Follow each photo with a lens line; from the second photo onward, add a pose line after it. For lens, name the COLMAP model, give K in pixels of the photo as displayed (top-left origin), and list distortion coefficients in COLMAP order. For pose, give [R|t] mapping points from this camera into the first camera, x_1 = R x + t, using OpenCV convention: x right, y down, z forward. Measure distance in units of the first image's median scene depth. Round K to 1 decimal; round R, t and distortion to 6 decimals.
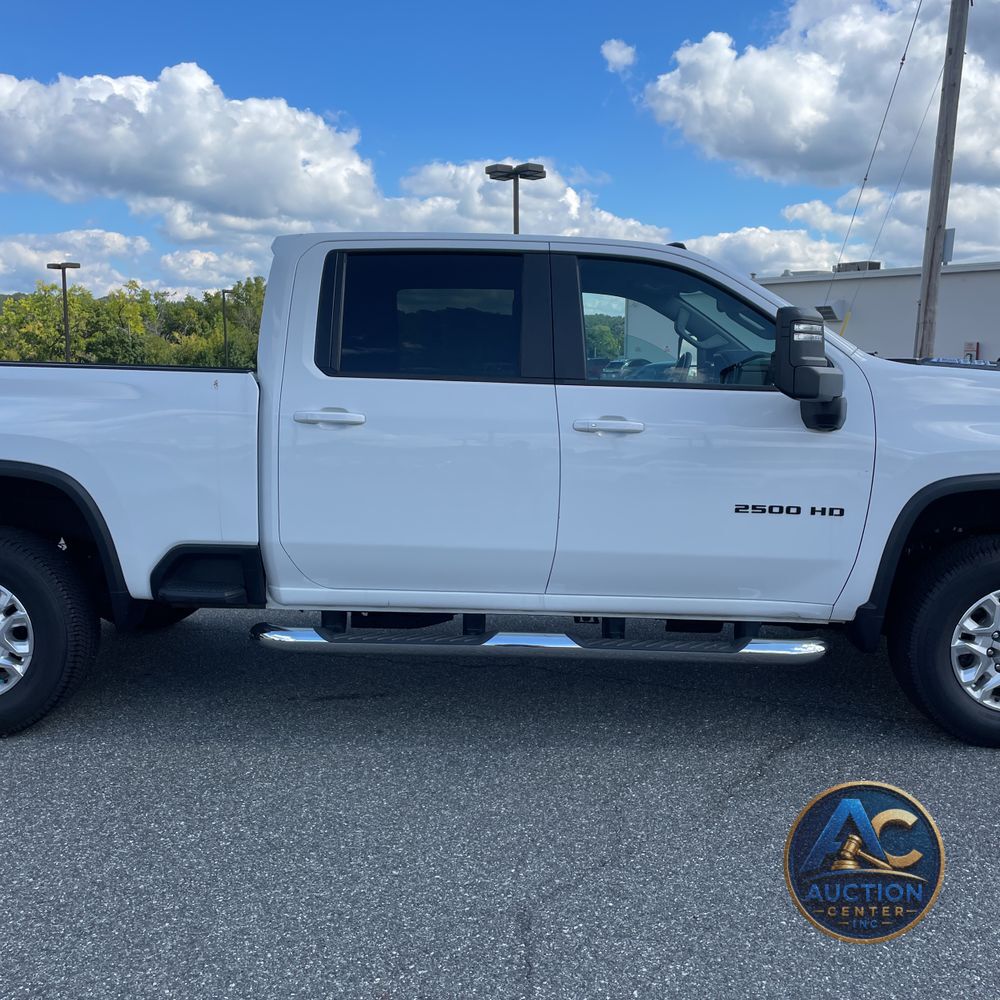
lens RADIAL K [[990.7, 0, 516.0], [0, 990.7, 493.1], [0, 0, 1]] dist [0.109722, -0.152067]
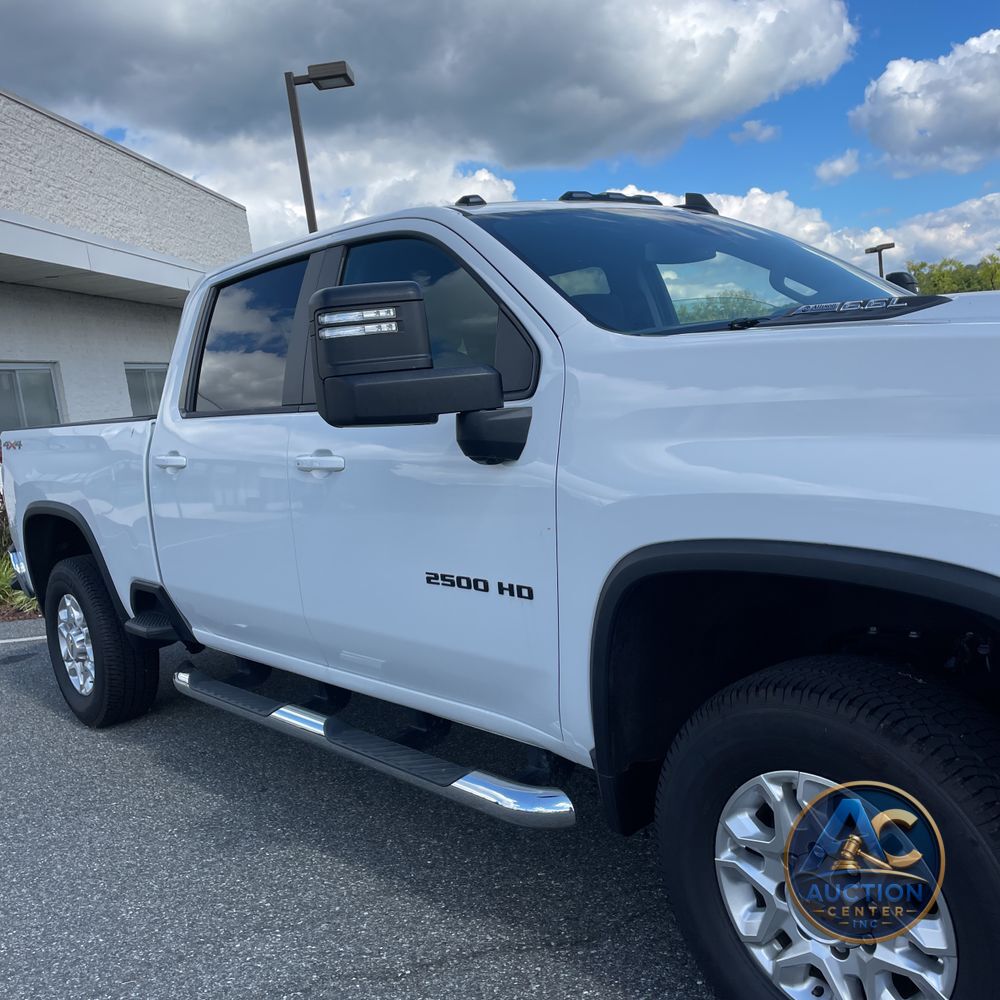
lens RADIAL K [[990.7, 0, 516.0], [0, 990.7, 493.1], [0, 0, 1]] dist [0.109722, -0.152067]
pose [[0.667989, -0.005244, -0.744153, 0.737904], [0.025212, 0.999561, 0.015588, -0.049789], [0.743744, -0.029174, 0.667828, 0.561439]]
